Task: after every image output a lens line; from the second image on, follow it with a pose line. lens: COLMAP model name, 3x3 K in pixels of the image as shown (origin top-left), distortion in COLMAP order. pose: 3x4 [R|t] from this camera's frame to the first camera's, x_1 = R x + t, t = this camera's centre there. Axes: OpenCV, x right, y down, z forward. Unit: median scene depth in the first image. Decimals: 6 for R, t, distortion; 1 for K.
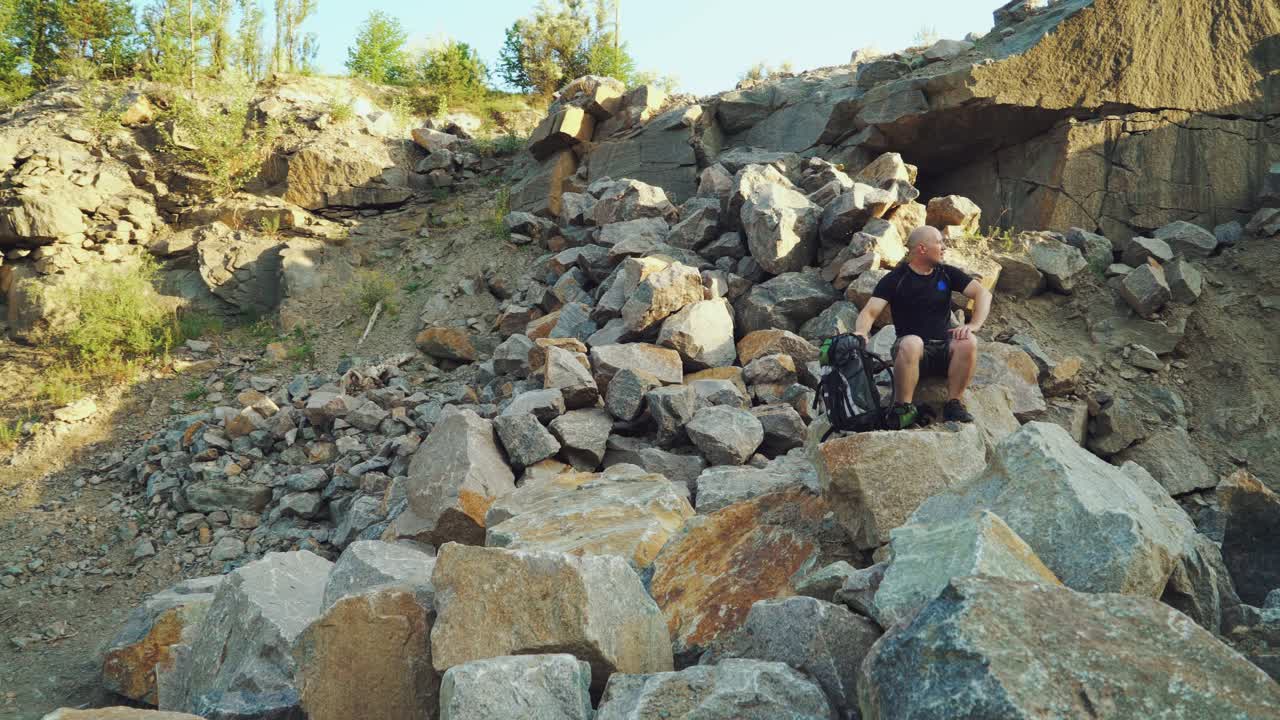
lens RADIAL K [[973.0, 0, 640.0], [0, 973.0, 360.0], [0, 0, 1]] dist [-0.036664, 0.054844]
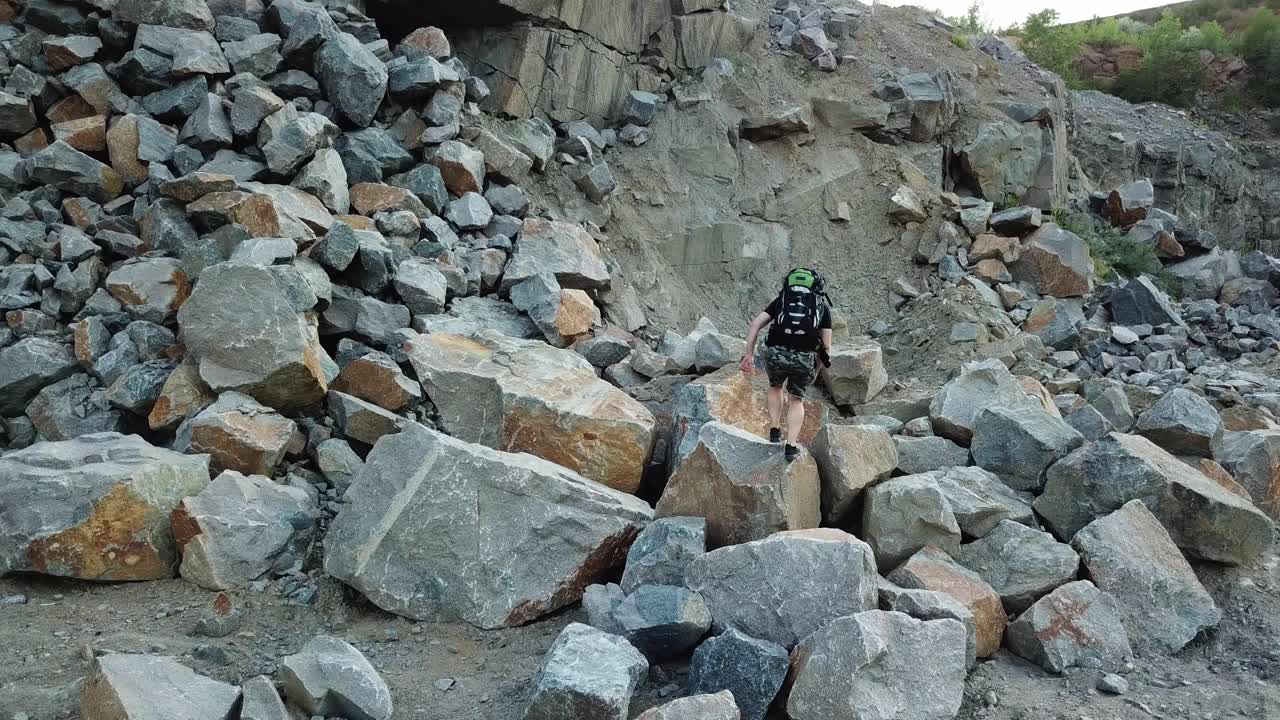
lens RADIAL K [[973.0, 0, 640.0], [0, 973.0, 360.0], [0, 0, 1]] dist [-0.036664, 0.054844]
pose [[0.643000, -0.026474, 0.765409, -0.490536], [-0.140907, 0.978252, 0.152209, -0.041259], [-0.752792, -0.205722, 0.625286, 0.031856]]
